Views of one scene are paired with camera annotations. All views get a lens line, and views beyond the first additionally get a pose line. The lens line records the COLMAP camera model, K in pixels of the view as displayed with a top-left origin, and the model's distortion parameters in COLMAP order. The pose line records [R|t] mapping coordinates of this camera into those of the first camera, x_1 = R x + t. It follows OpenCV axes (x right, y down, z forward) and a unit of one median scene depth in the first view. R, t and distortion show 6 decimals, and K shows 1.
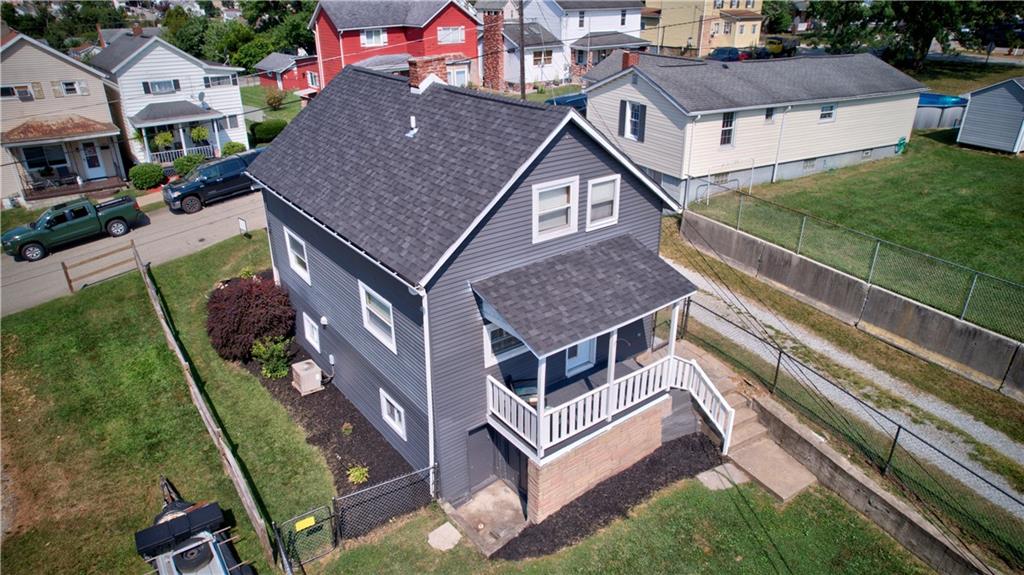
lens RADIAL K [[655.3, 0, 517.3], [0, 655.3, 286.3], [0, 0, 1]] dist [-0.078583, 0.069338]
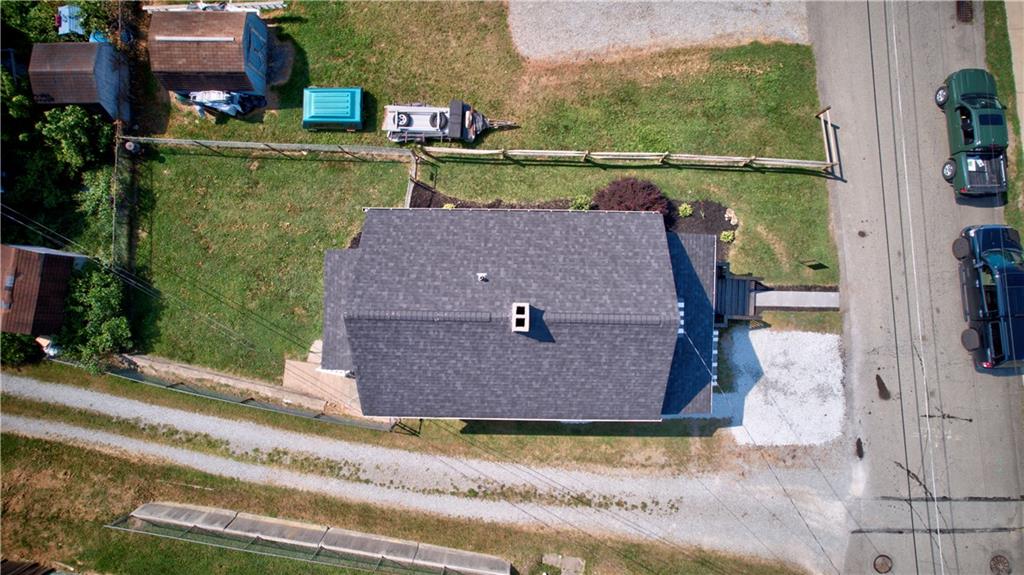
lens RADIAL K [[655.3, 0, 517.3], [0, 655.3, 286.3], [0, 0, 1]] dist [-0.078583, 0.069338]
pose [[-0.619517, 0.784948, -0.007447, -0.148219], [-0.327282, -0.249660, 0.911349, -1.287067], [0.713502, 0.567033, 0.411568, 0.421193]]
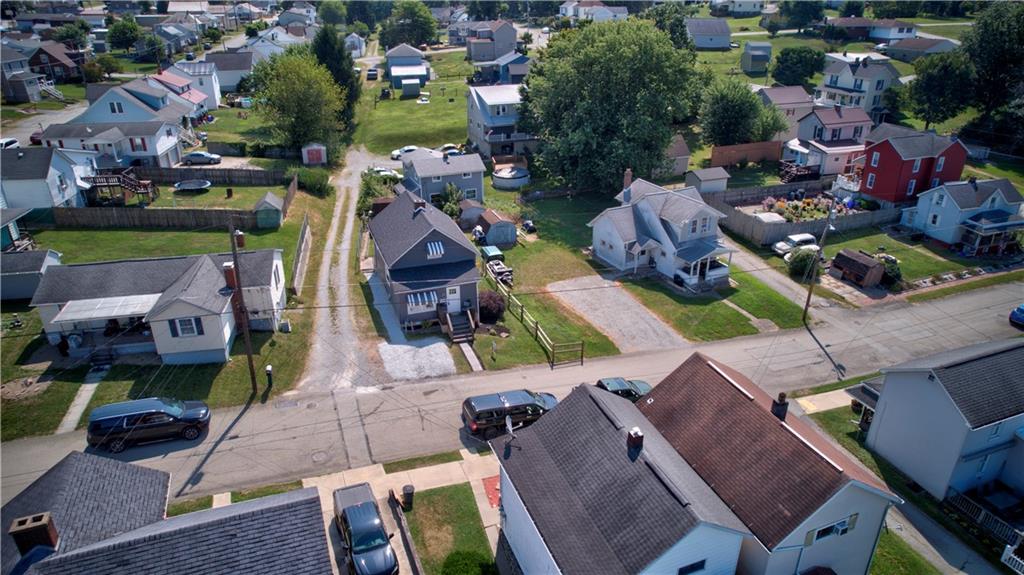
lens RADIAL K [[655.3, 0, 517.3], [0, 655.3, 286.3], [0, 0, 1]] dist [-0.078583, 0.069338]
pose [[-0.954499, -0.130078, 0.268347, -1.373069], [0.117953, 0.661793, 0.740349, -2.167913], [-0.273894, 0.738315, -0.616338, 2.871977]]
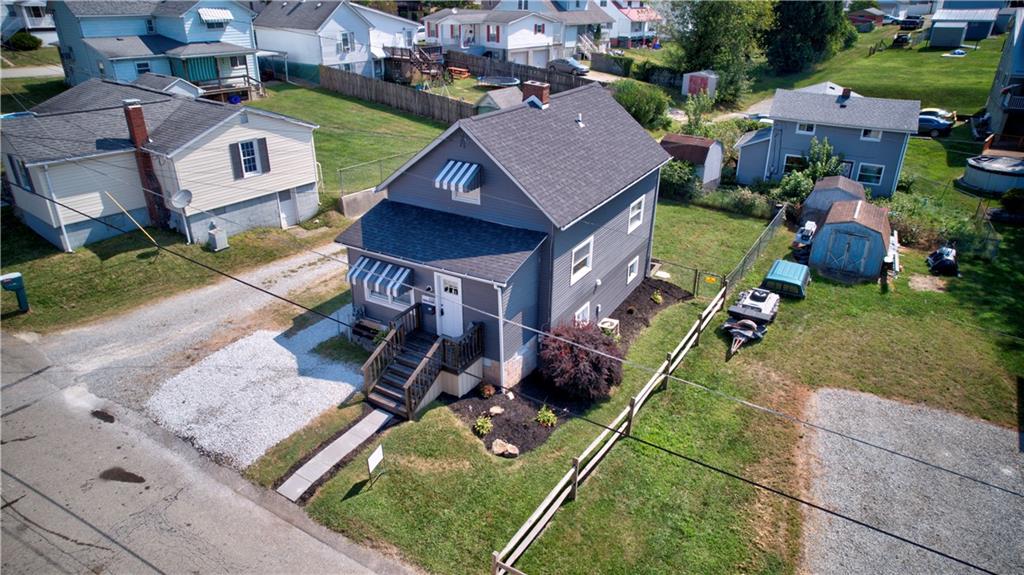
lens RADIAL K [[655.3, 0, 517.3], [0, 655.3, 286.3], [0, 0, 1]] dist [-0.078583, 0.069338]
pose [[-0.384566, -0.397043, 0.833346, -1.351498], [0.374877, 0.757801, 0.534045, -0.708669], [-0.843550, 0.517778, -0.142582, 1.334411]]
